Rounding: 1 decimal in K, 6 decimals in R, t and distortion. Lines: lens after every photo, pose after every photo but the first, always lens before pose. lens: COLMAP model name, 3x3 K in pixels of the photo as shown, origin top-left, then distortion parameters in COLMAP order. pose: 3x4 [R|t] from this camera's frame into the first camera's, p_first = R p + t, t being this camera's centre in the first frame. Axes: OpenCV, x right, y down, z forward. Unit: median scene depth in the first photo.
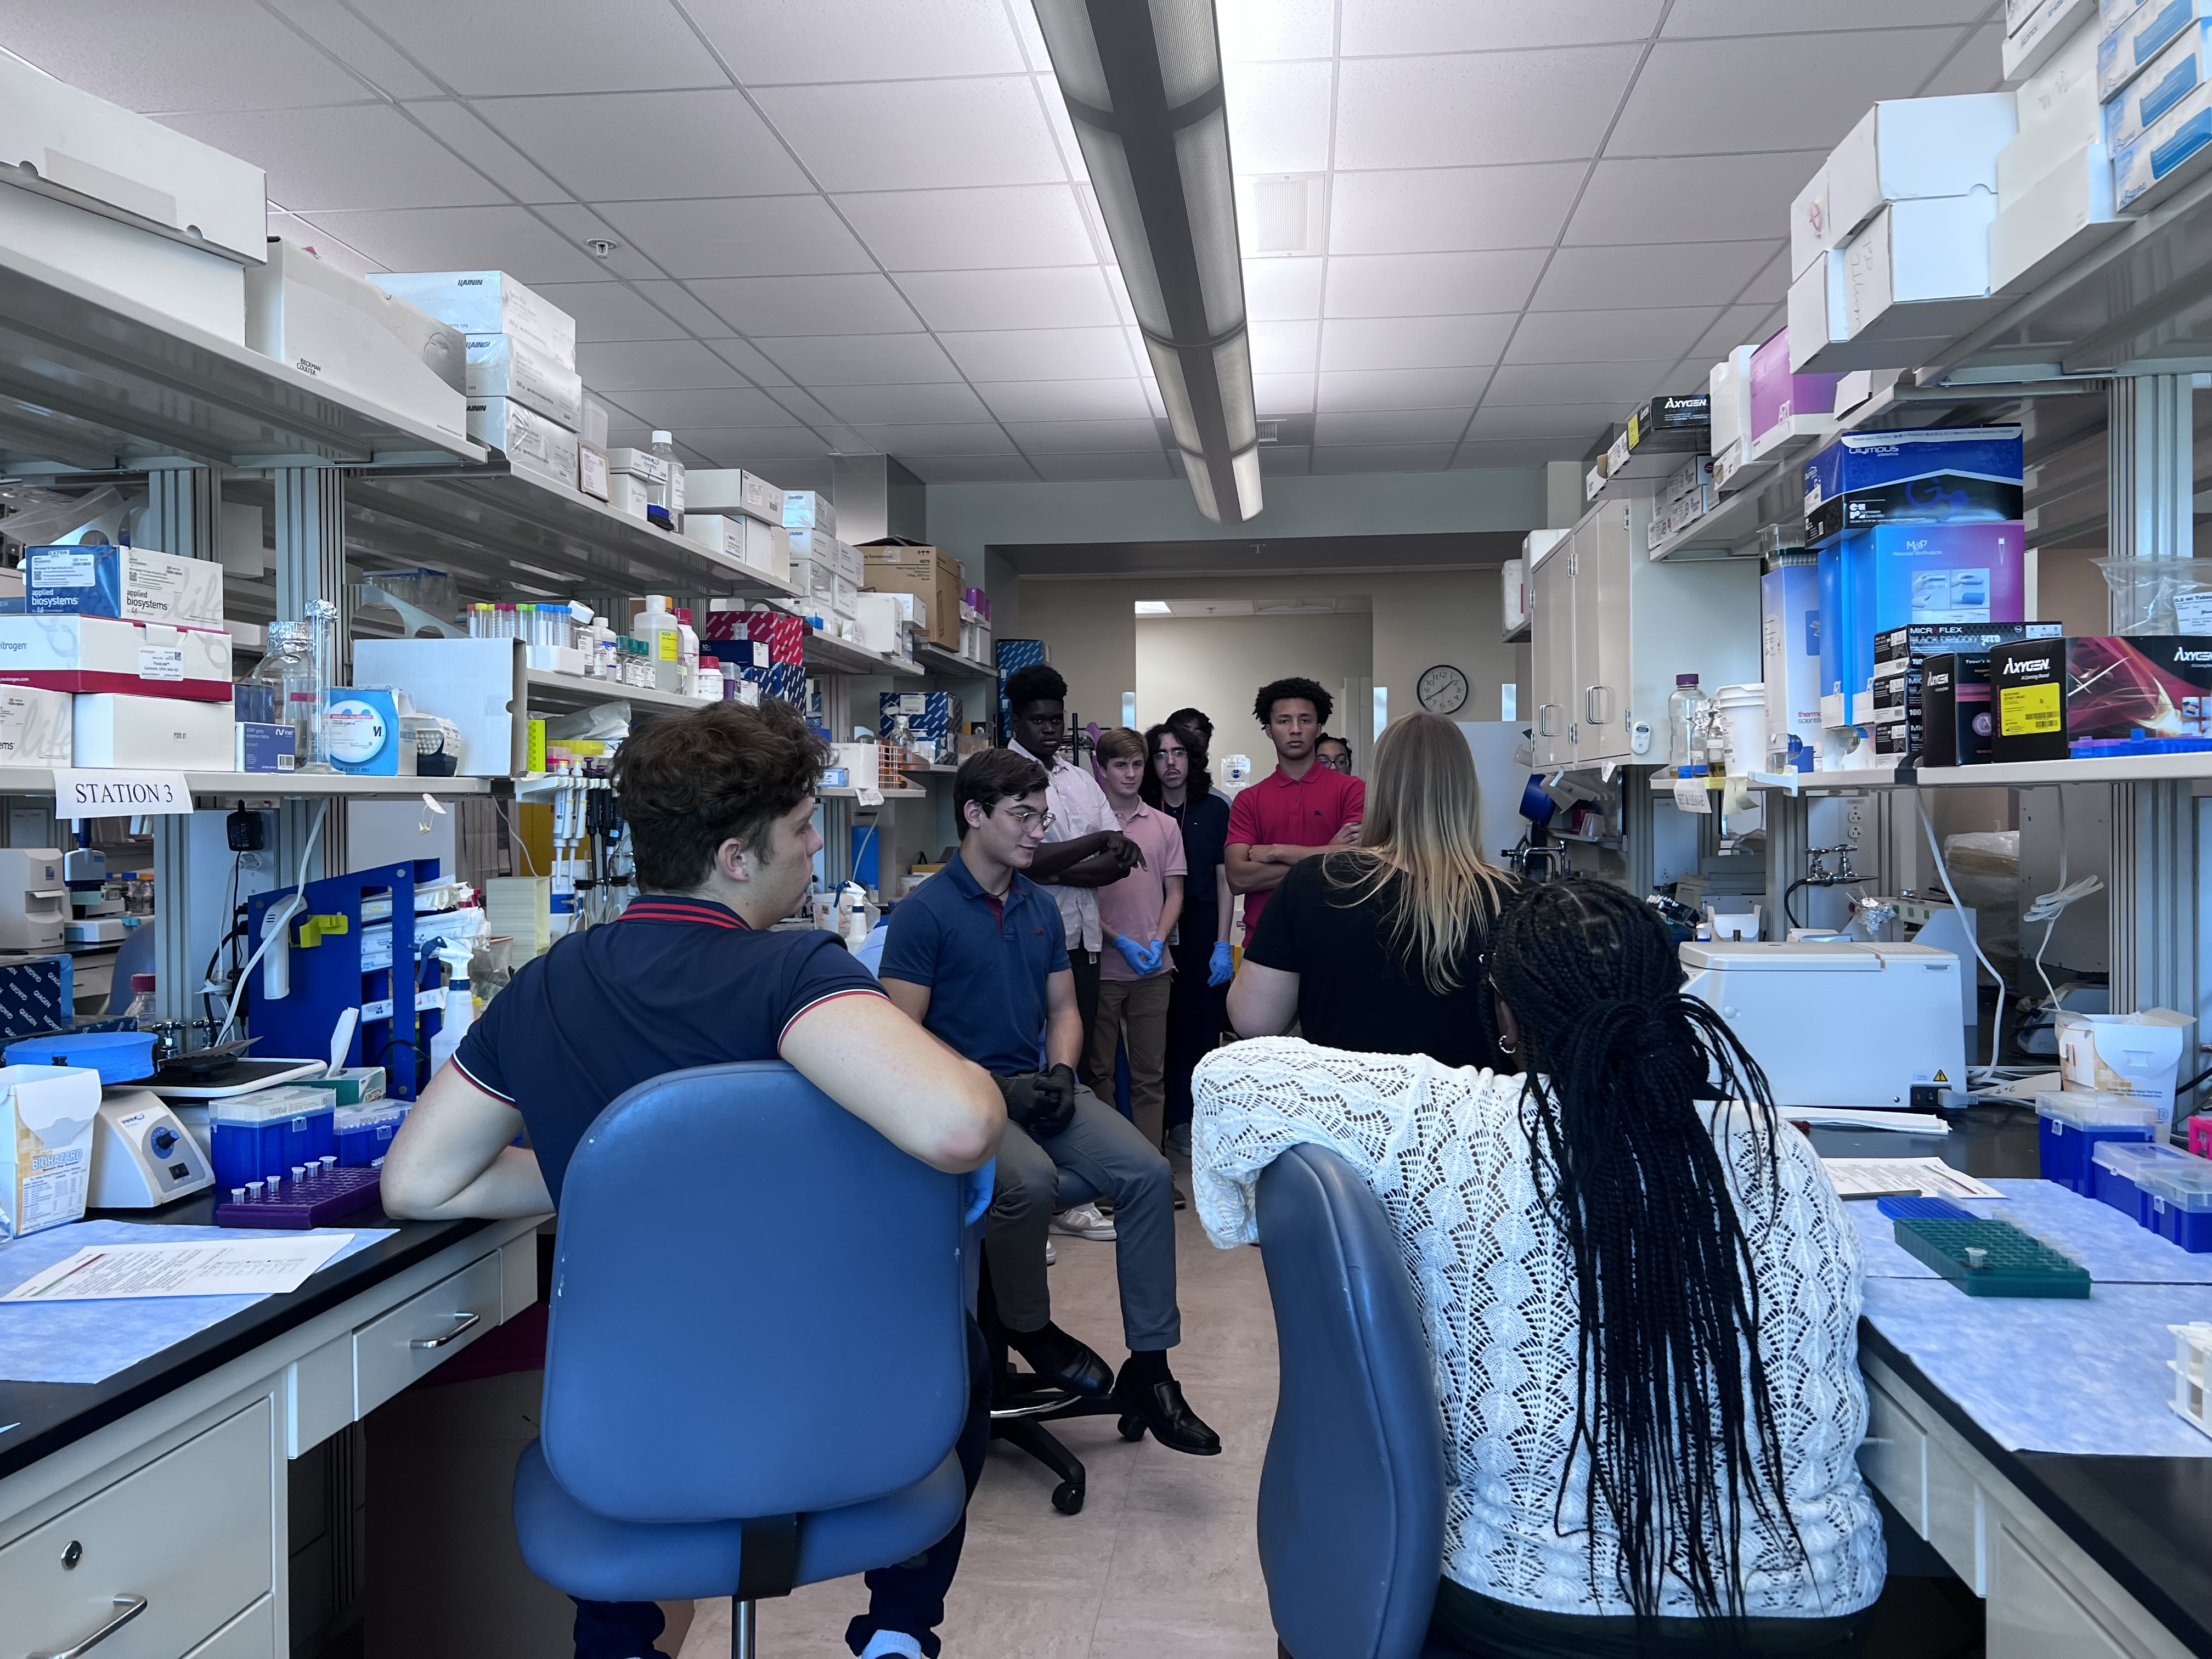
lens RADIAL K [[1683.8, 0, 1107.2], [0, 1683.8, 819.1], [0, 0, 1]] dist [0.037052, -0.017687]
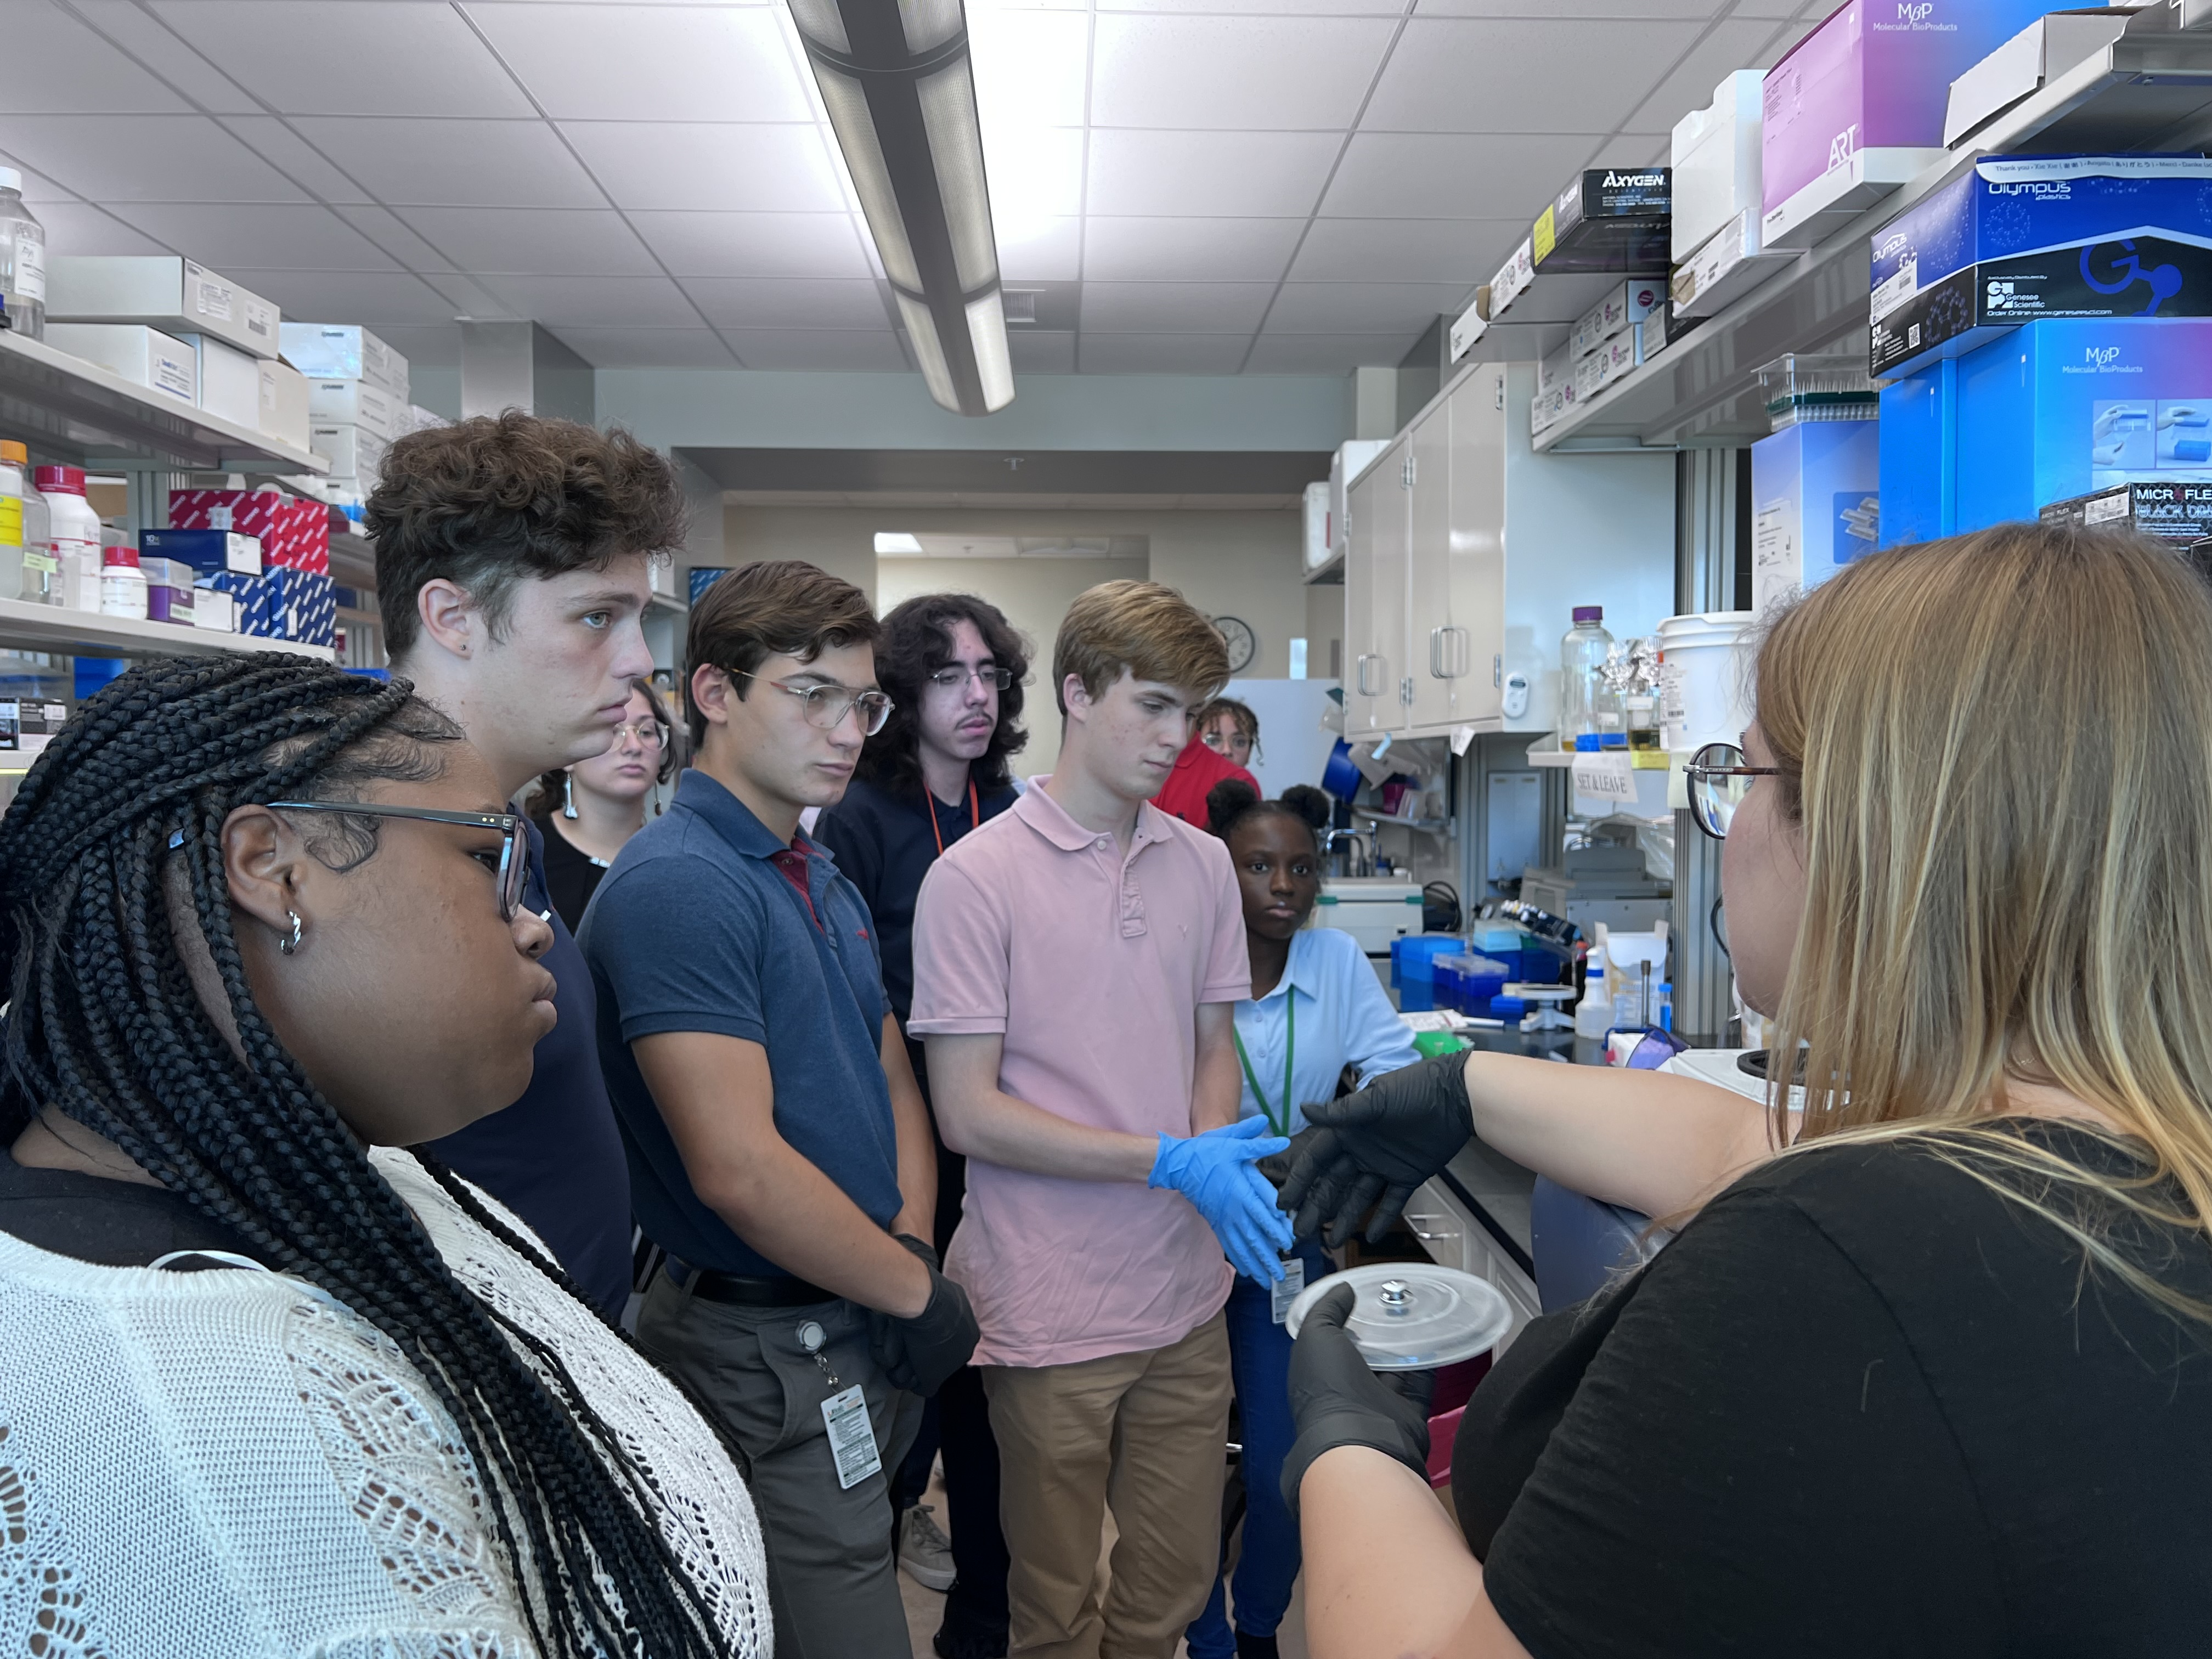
lens RADIAL K [[1683.8, 0, 1108.4], [0, 1683.8, 822.3], [0, 0, 1]] dist [0.037052, -0.017687]
pose [[0.990875, 0.000981, 0.134784, 0.041525], [-0.004349, 0.999686, 0.024696, -0.010218], [-0.134717, -0.025057, 0.990567, 0.294609]]
